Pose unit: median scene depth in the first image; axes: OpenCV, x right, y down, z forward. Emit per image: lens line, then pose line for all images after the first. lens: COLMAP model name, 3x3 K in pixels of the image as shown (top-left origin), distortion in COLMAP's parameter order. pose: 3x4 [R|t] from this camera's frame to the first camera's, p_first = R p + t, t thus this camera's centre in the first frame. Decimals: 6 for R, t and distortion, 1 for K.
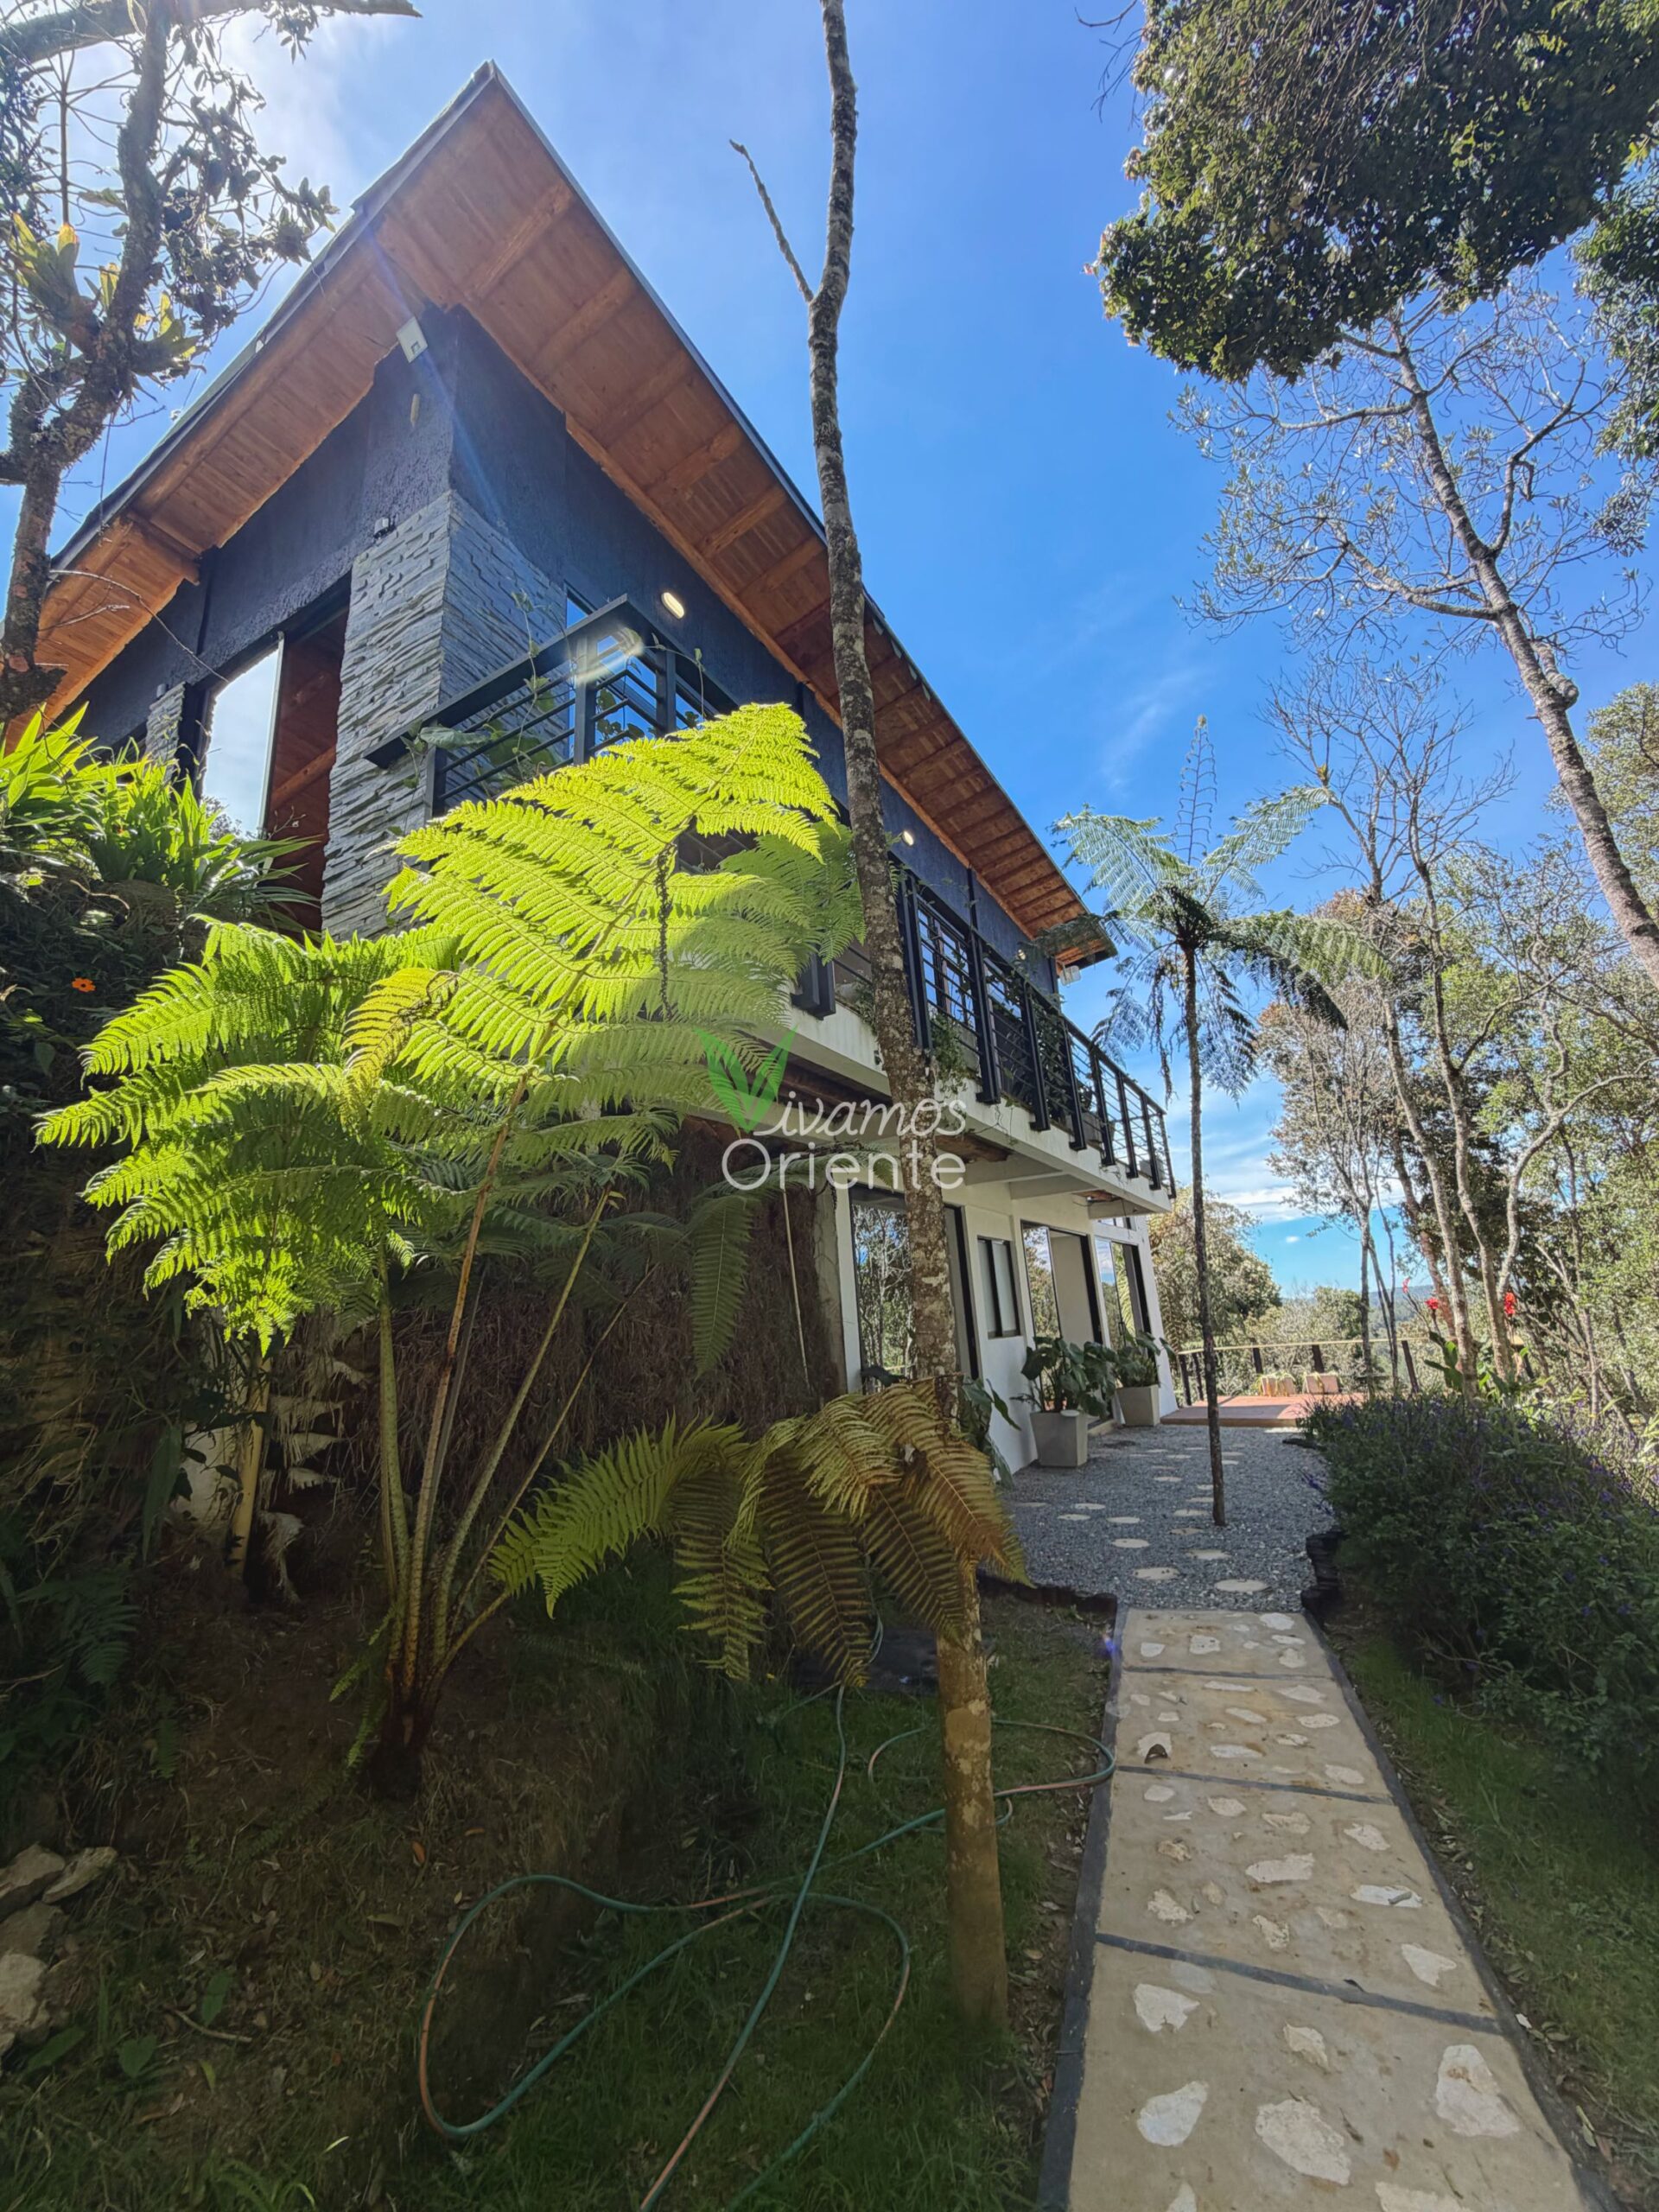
lens RADIAL K [[884.5, 0, 828.3], [0, 884.5, 1097.5], [0, 0, 1]] dist [0.000769, 0.000319]
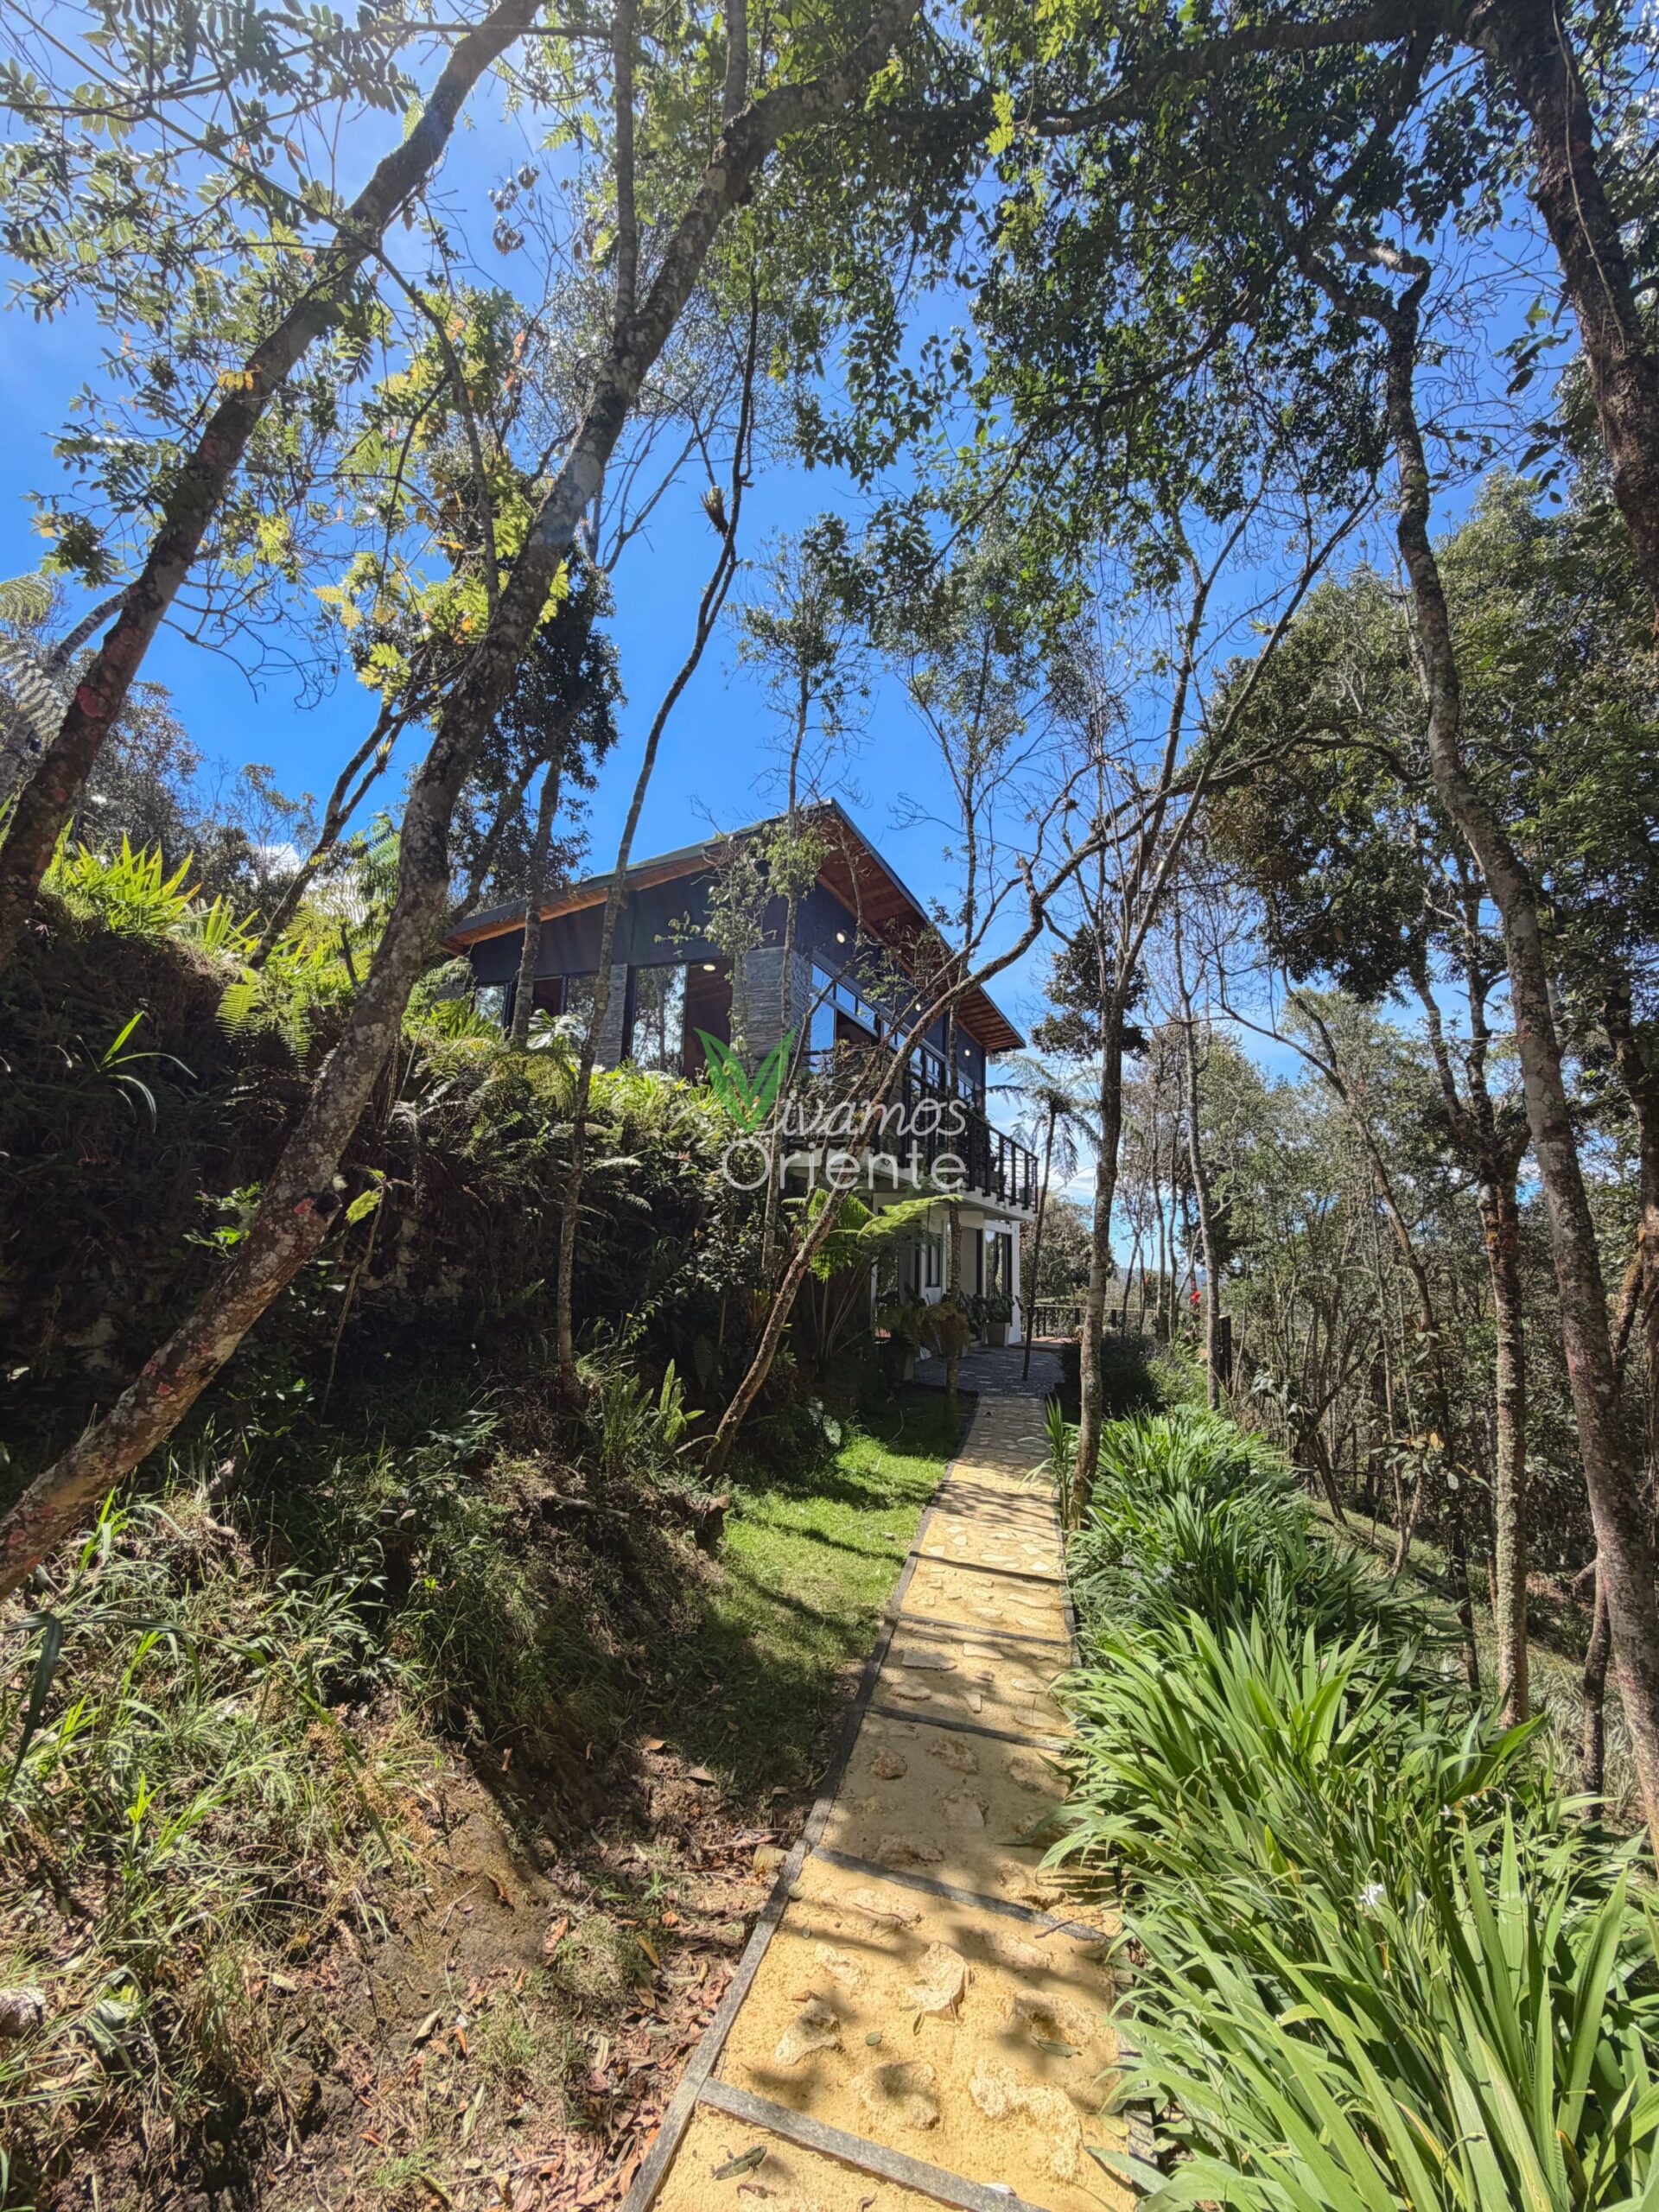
lens RADIAL K [[884.5, 0, 828.3], [0, 884.5, 1097.5], [0, 0, 1]] dist [0.000769, 0.000319]
pose [[0.986140, 0.123115, 0.111227, -0.231031], [-0.130844, 0.989266, 0.065058, -0.177539], [-0.102023, -0.078710, 0.991663, -0.666471]]
